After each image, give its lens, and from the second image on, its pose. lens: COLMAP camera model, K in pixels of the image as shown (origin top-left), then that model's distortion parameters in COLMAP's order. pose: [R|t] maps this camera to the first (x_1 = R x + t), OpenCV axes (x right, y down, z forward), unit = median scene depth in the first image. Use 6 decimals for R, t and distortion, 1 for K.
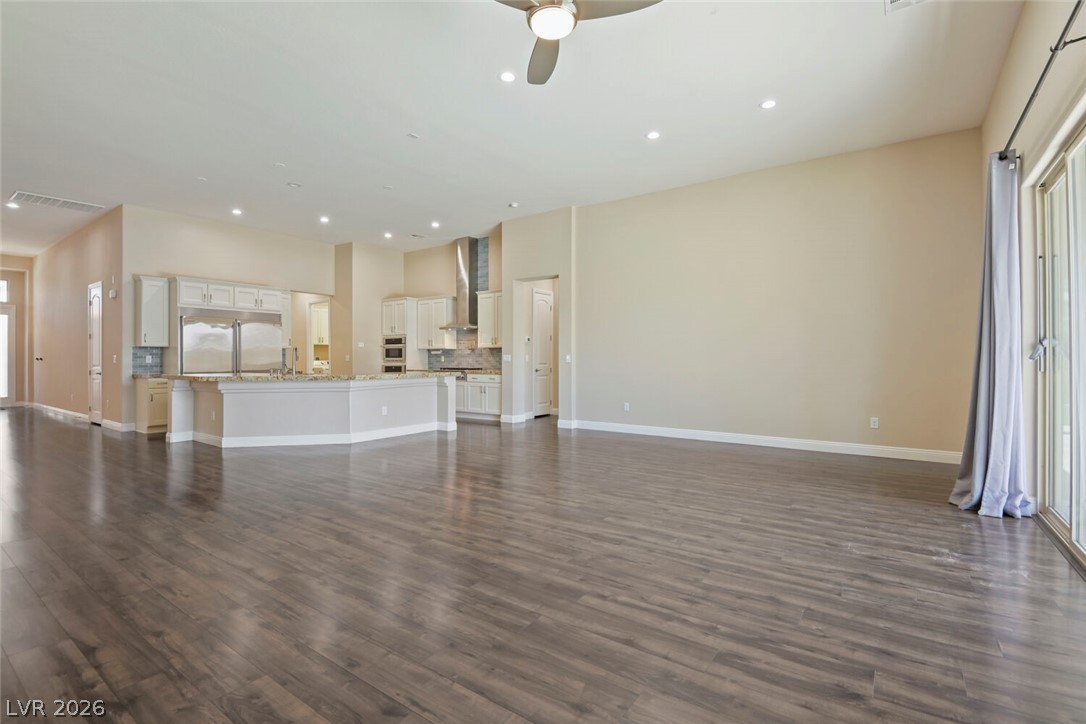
lens RADIAL K [[501.1, 0, 518.8], [0, 501.1, 367.9], [0, 0, 1]] dist [0.003441, -0.008866]
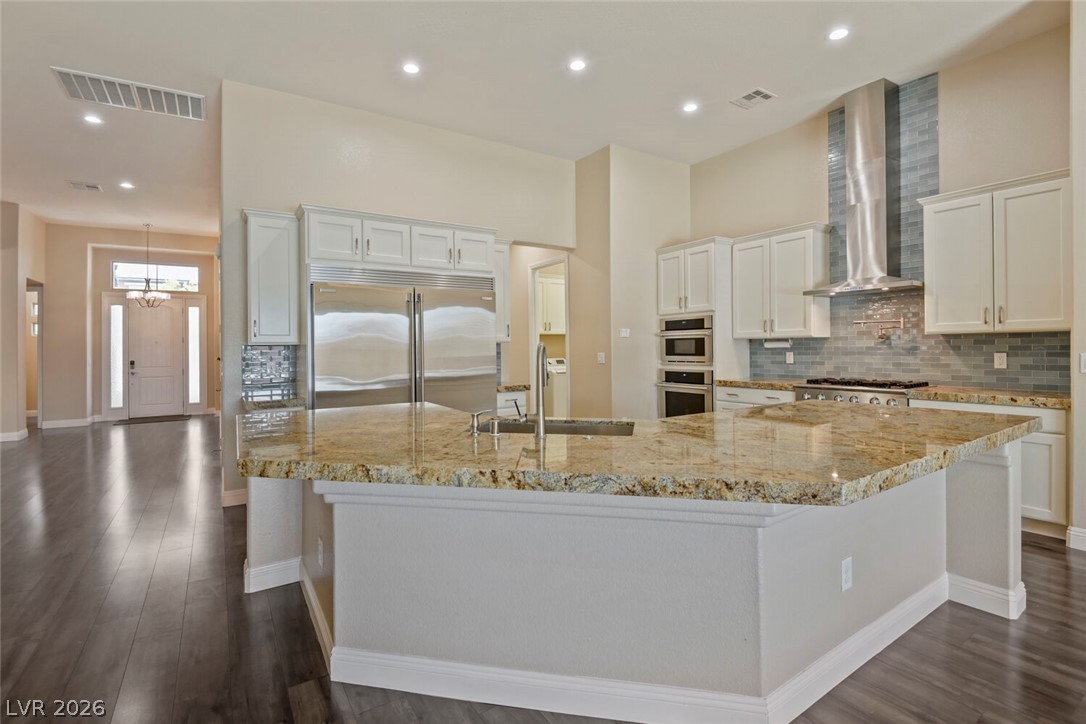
lens RADIAL K [[501.1, 0, 513.4], [0, 501.1, 350.9], [0, 0, 1]] dist [0.003441, -0.008866]
pose [[0.925425, -0.008475, -0.378835, -0.222781], [0.005806, 0.999950, -0.008187, -0.022837], [0.378886, 0.005377, 0.925428, 0.453654]]
